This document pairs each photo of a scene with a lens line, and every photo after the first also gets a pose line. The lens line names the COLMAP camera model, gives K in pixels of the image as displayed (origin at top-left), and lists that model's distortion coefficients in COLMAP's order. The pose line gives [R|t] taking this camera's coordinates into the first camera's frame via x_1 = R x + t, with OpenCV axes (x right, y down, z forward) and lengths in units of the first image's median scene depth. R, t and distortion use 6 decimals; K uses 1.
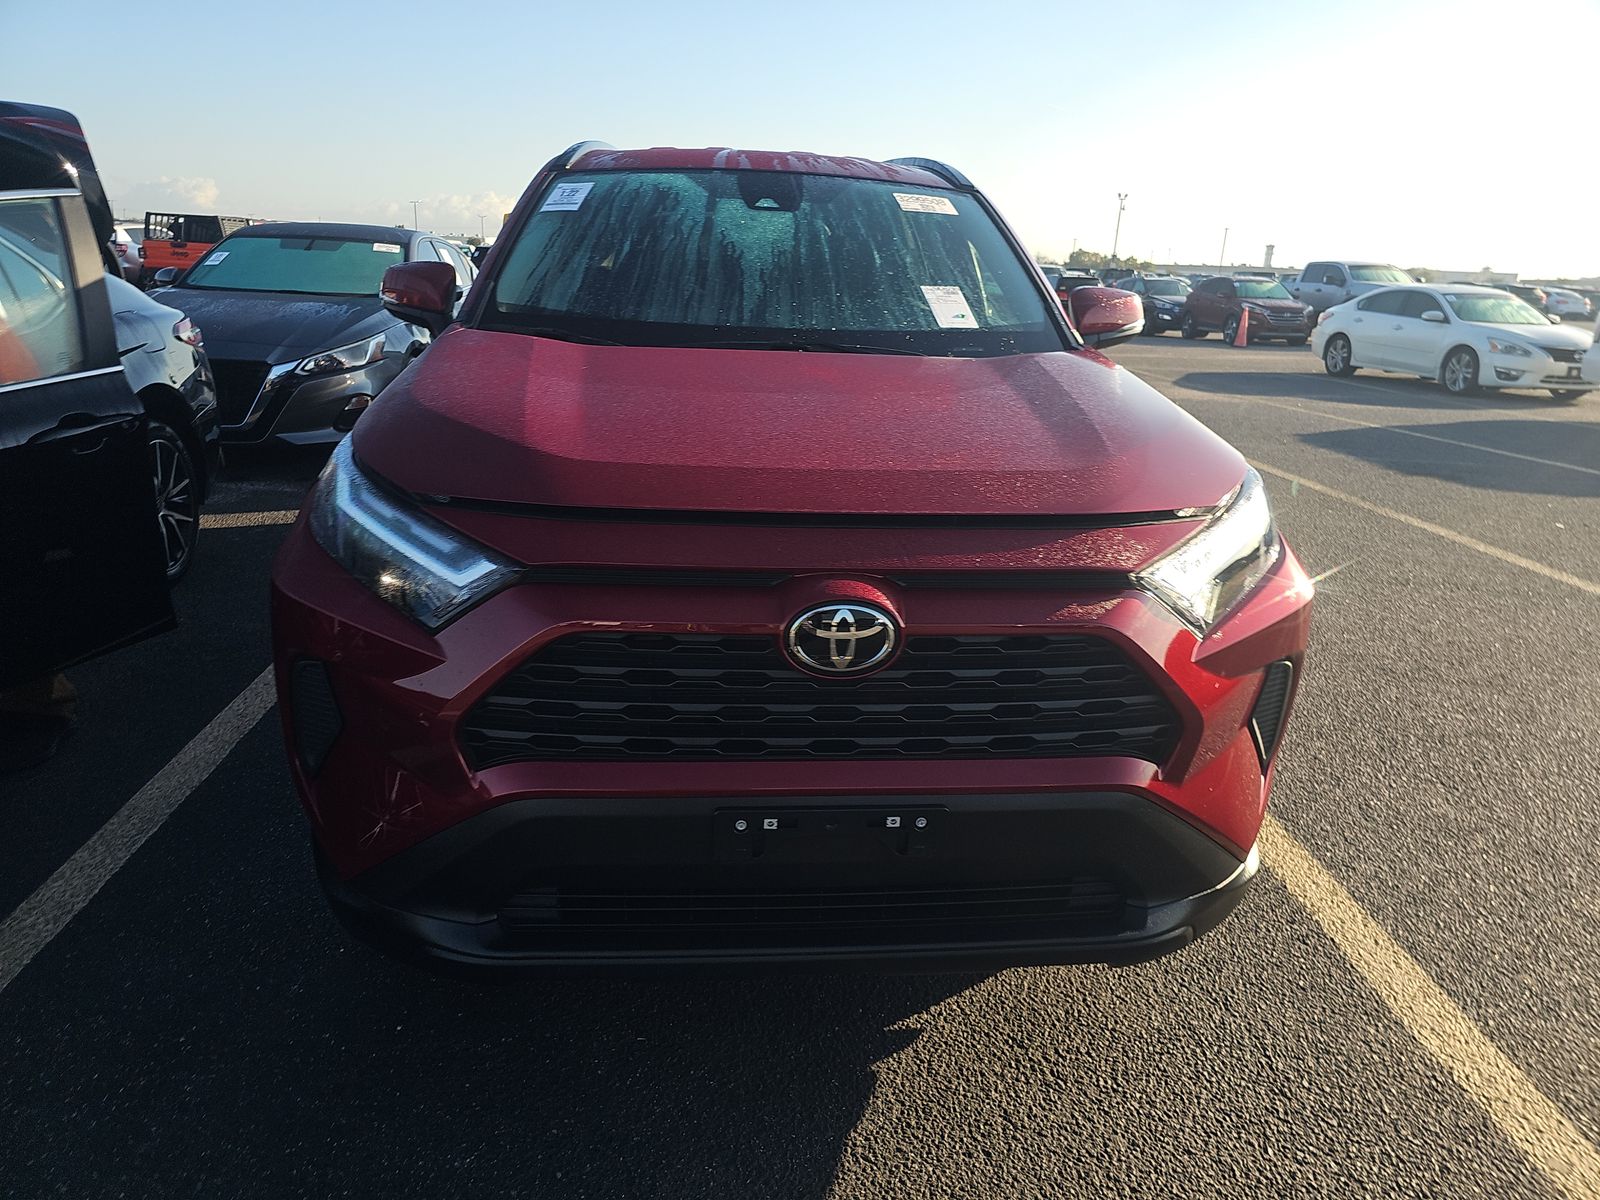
lens RADIAL K [[1068.4, 0, 800.0], [0, 1068.4, 600.0], [0, 0, 1]] dist [0.006021, -0.029699]
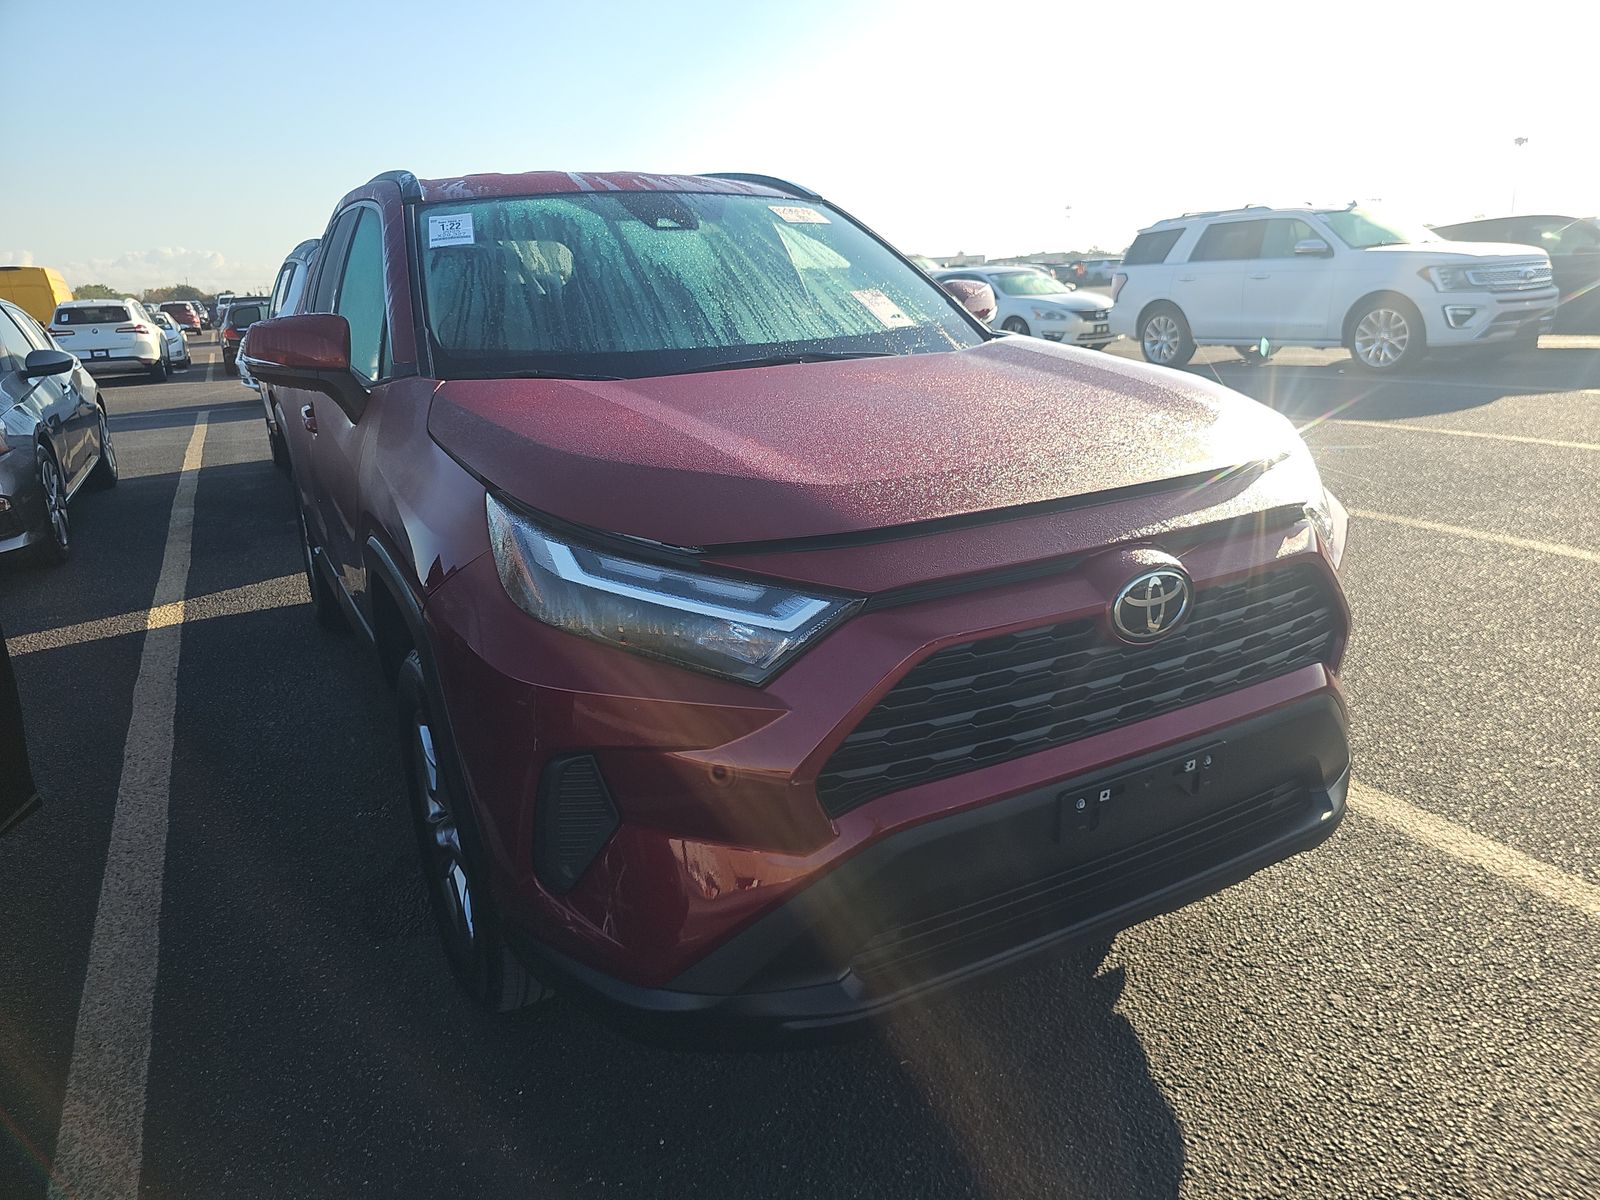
lens RADIAL K [[1067.6, 0, 800.0], [0, 1067.6, 600.0], [0, 0, 1]] dist [-0.007186, -0.005895]
pose [[0.916212, -0.189329, 0.353145, -0.470675], [0.194887, 0.980620, 0.020110, -0.041732], [-0.350108, 0.050398, 0.935353, 0.090483]]
